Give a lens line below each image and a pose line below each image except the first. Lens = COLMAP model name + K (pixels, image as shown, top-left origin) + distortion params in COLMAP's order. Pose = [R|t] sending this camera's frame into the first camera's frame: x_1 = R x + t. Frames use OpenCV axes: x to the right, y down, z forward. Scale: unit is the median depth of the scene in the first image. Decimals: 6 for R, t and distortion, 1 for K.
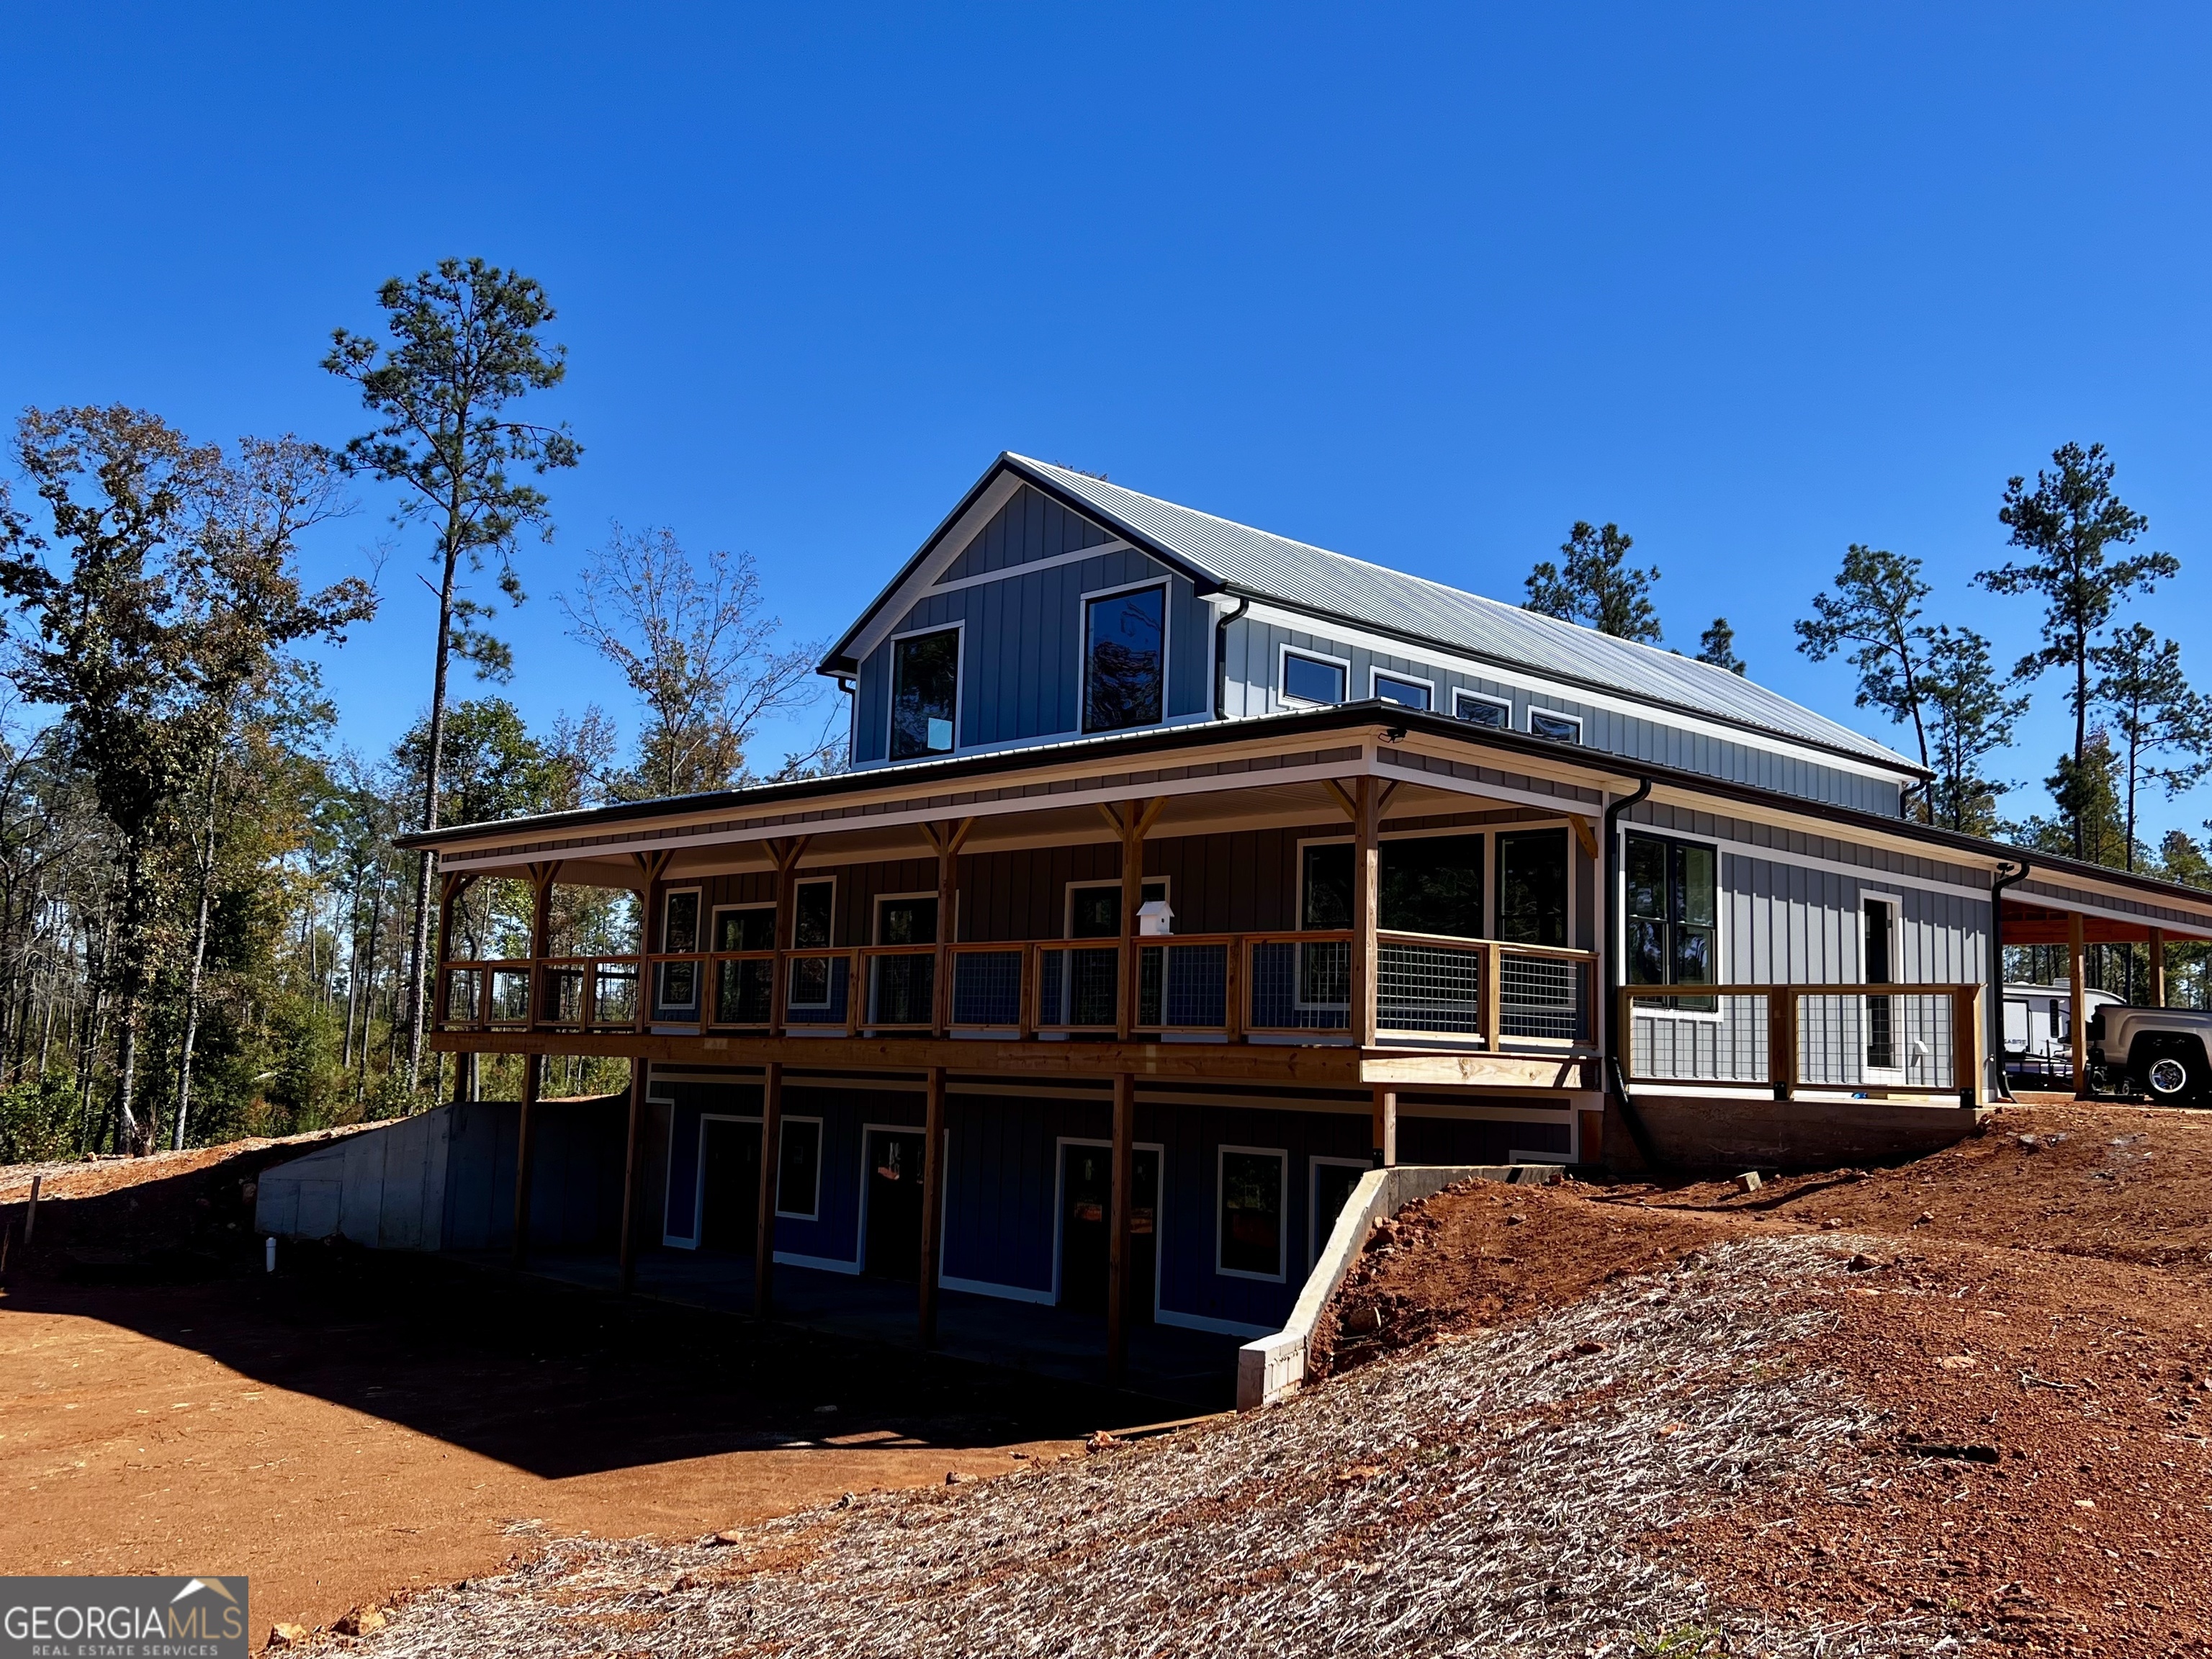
lens RADIAL K [[1984.2, 0, 1107.7], [0, 1984.2, 828.4], [0, 0, 1]] dist [0.075348, -0.005765]
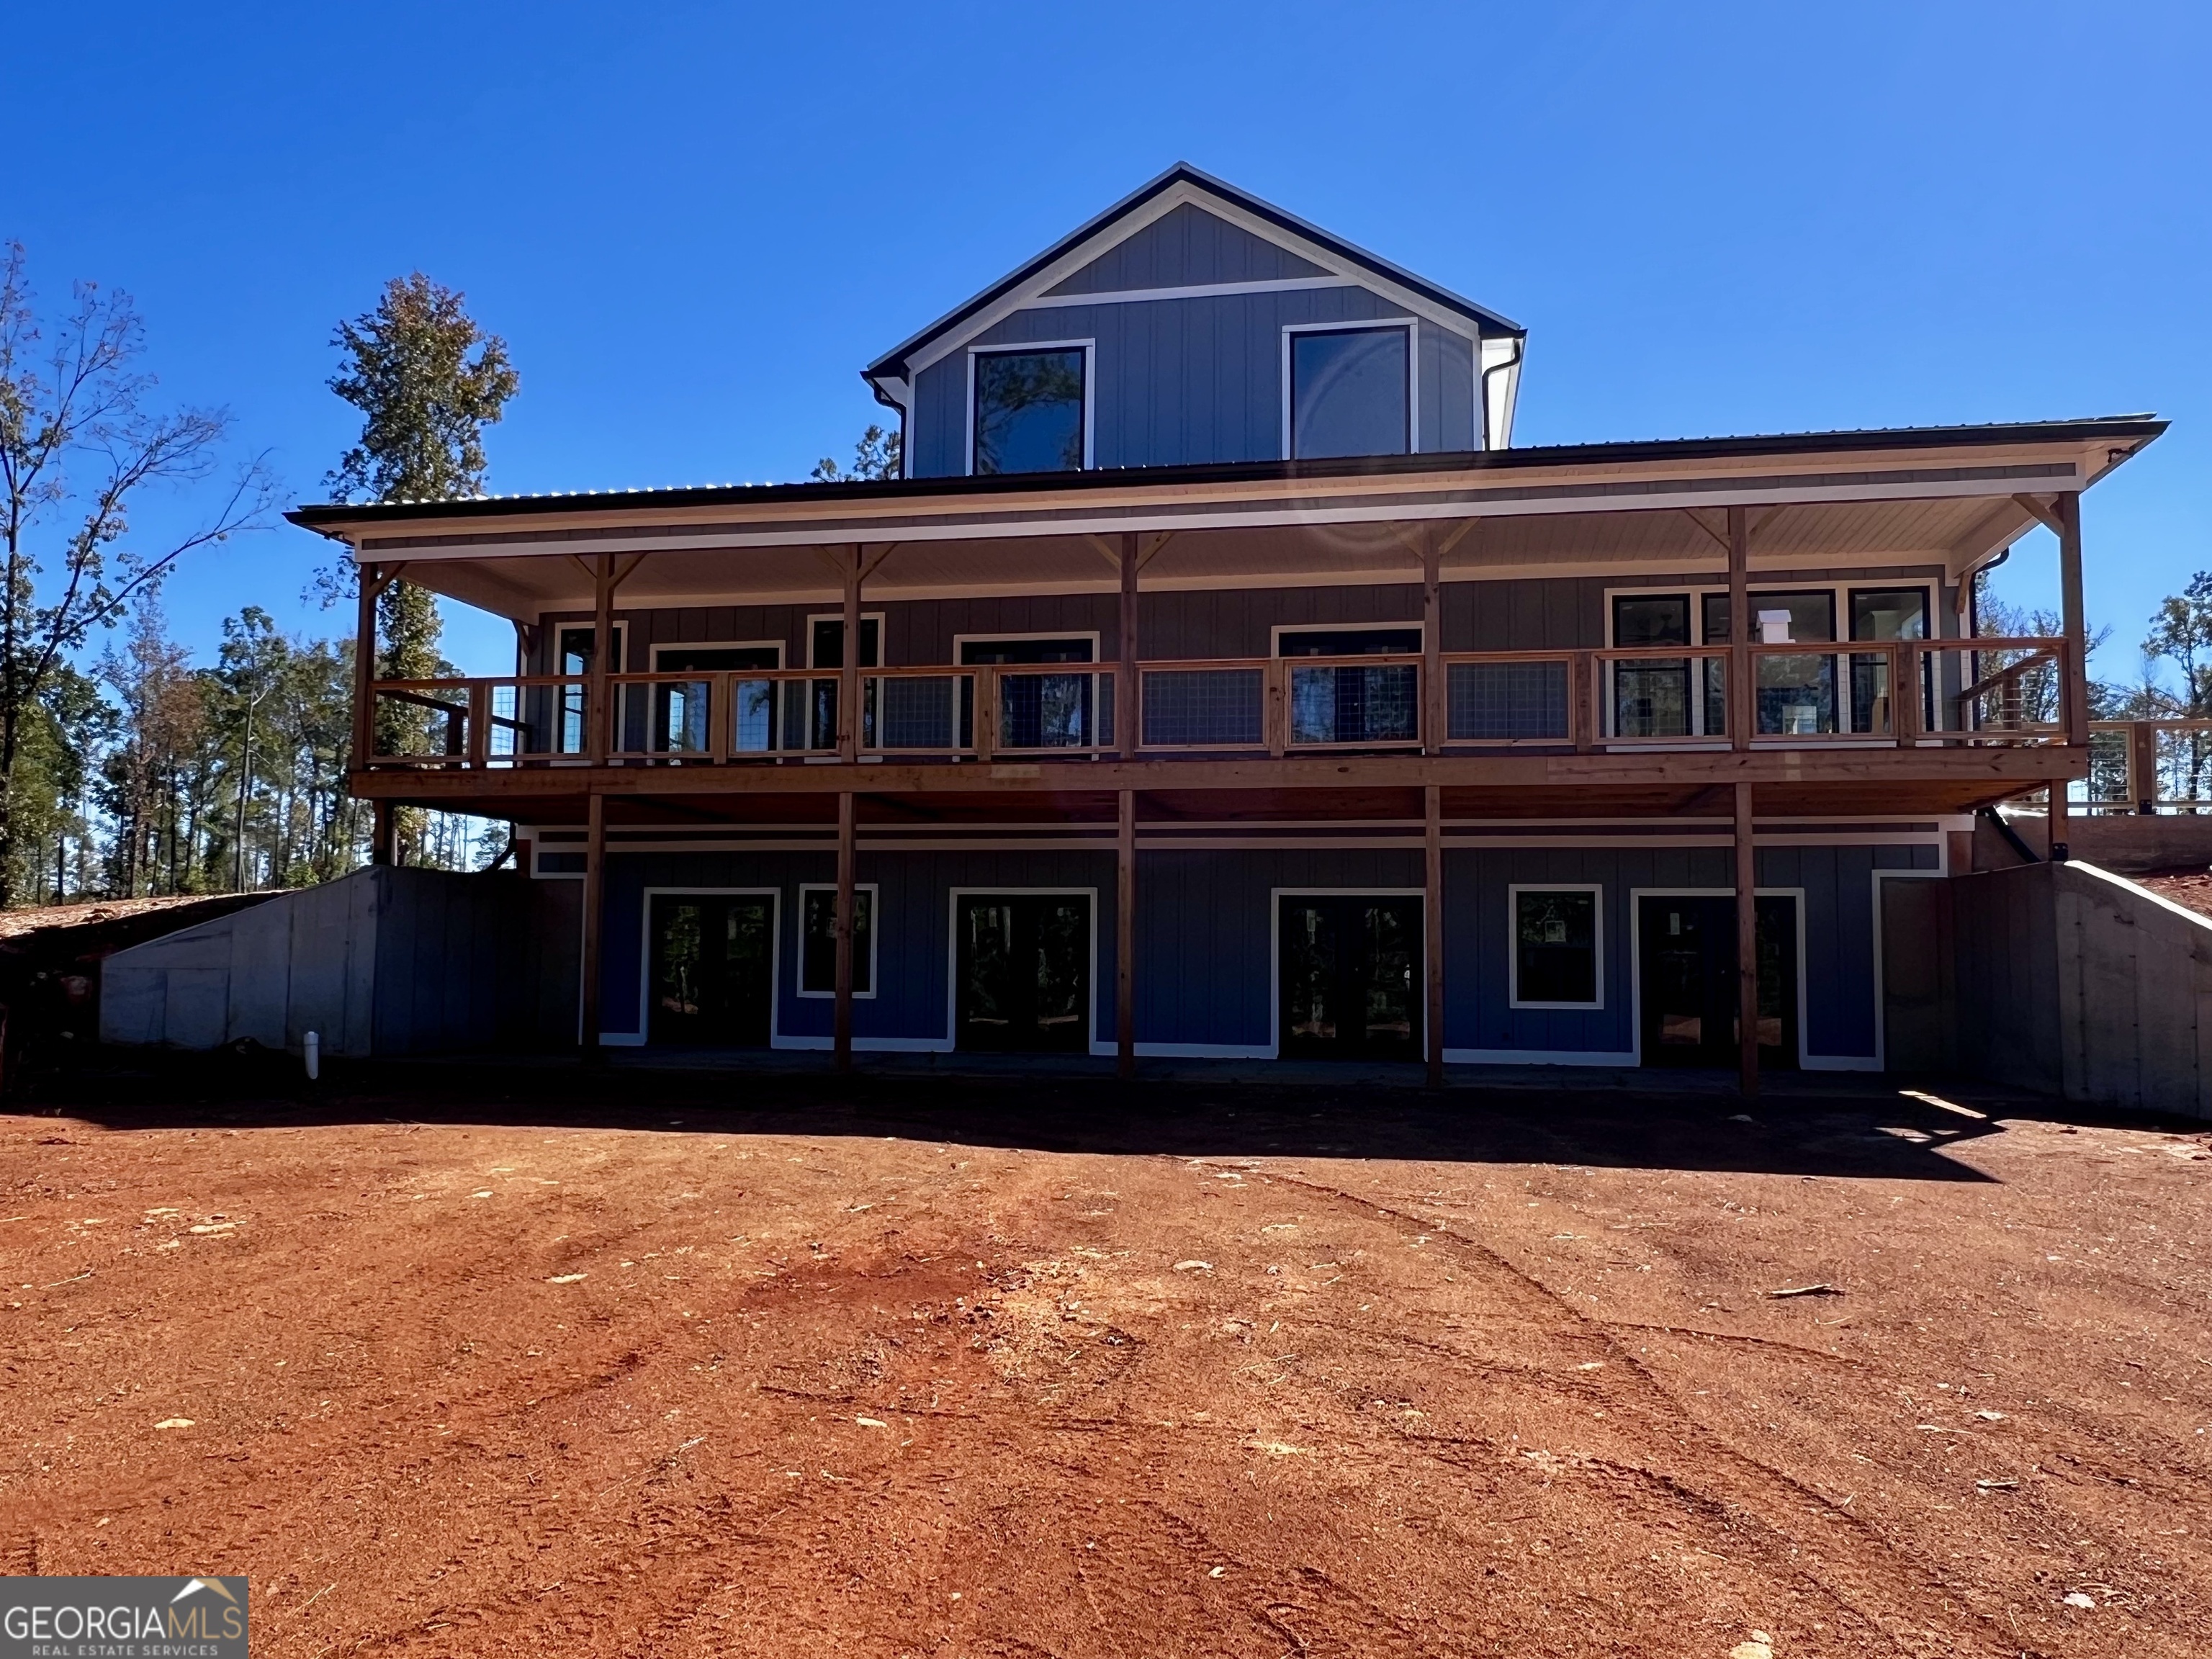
lens RADIAL K [[1644.0, 0, 1105.8], [0, 1644.0, 827.2], [0, 0, 1]] dist [-0.002345, 0.000104]
pose [[0.818510, 0.022365, 0.574057, -0.487337], [-0.052402, 0.997983, 0.035836, 0.090864], [-0.572098, -0.059414, 0.818030, 0.353420]]
